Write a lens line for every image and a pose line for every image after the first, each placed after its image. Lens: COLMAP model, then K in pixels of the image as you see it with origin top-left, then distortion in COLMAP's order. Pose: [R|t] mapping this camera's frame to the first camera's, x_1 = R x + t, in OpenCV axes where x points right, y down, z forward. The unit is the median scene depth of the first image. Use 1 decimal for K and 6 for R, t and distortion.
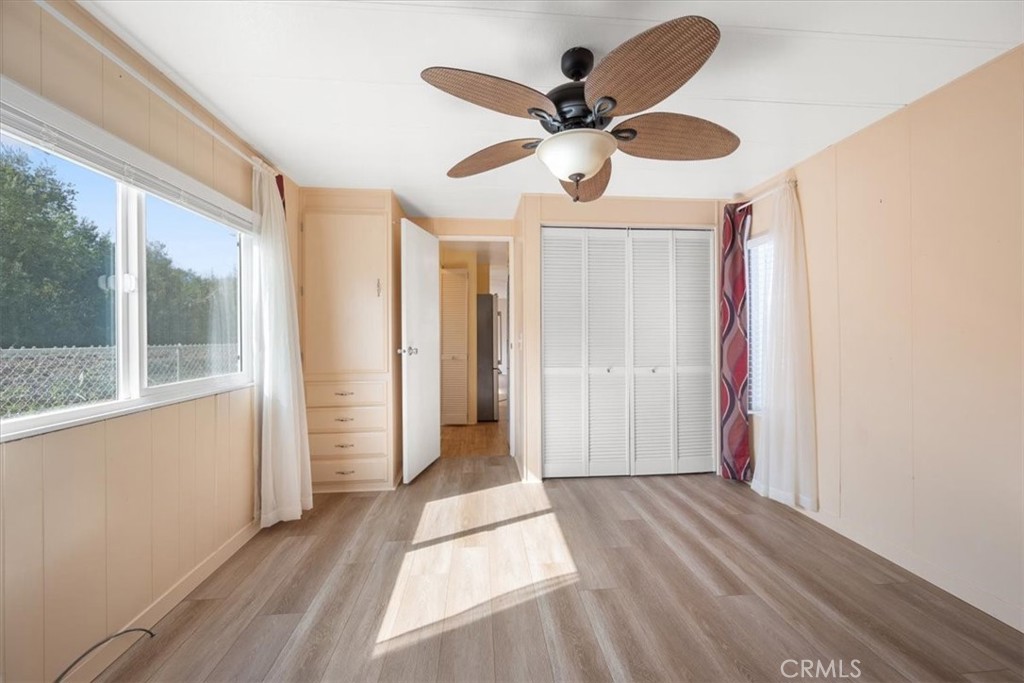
lens RADIAL K [[396.6, 0, 513.1], [0, 396.6, 337.2], [0, 0, 1]] dist [0.001982, 0.000814]
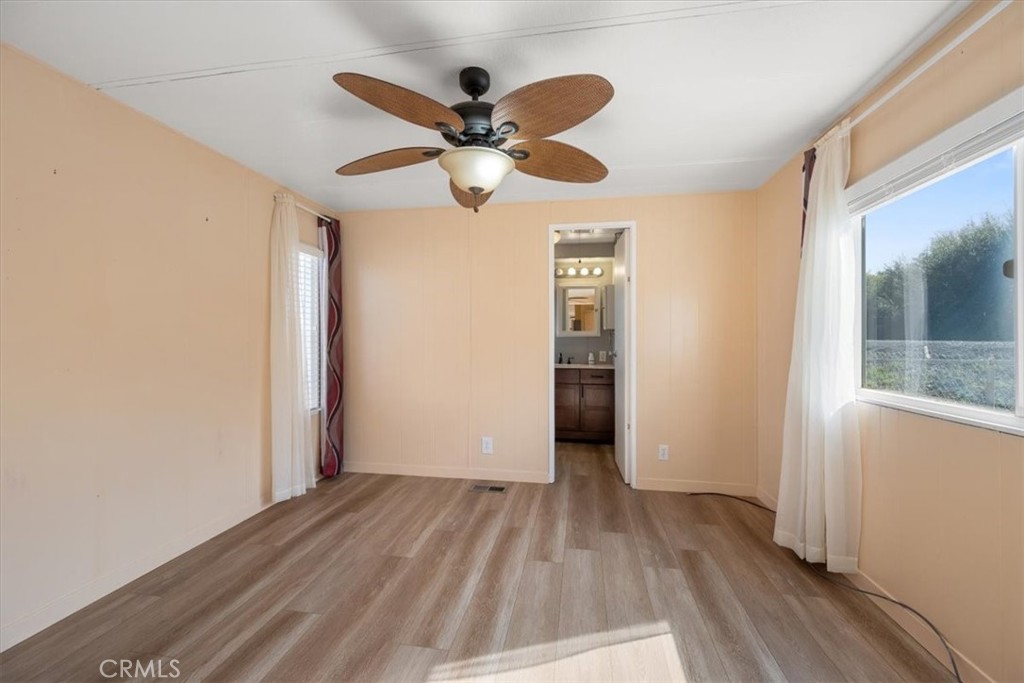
lens RADIAL K [[396.6, 0, 513.8], [0, 396.6, 340.5], [0, 0, 1]] dist [0.001982, 0.000814]
pose [[-0.965965, 0.006149, 0.258601, -0.193235], [0.009519, 0.999885, 0.011783, -0.011875], [-0.258499, 0.013843, -0.965912, 1.852948]]
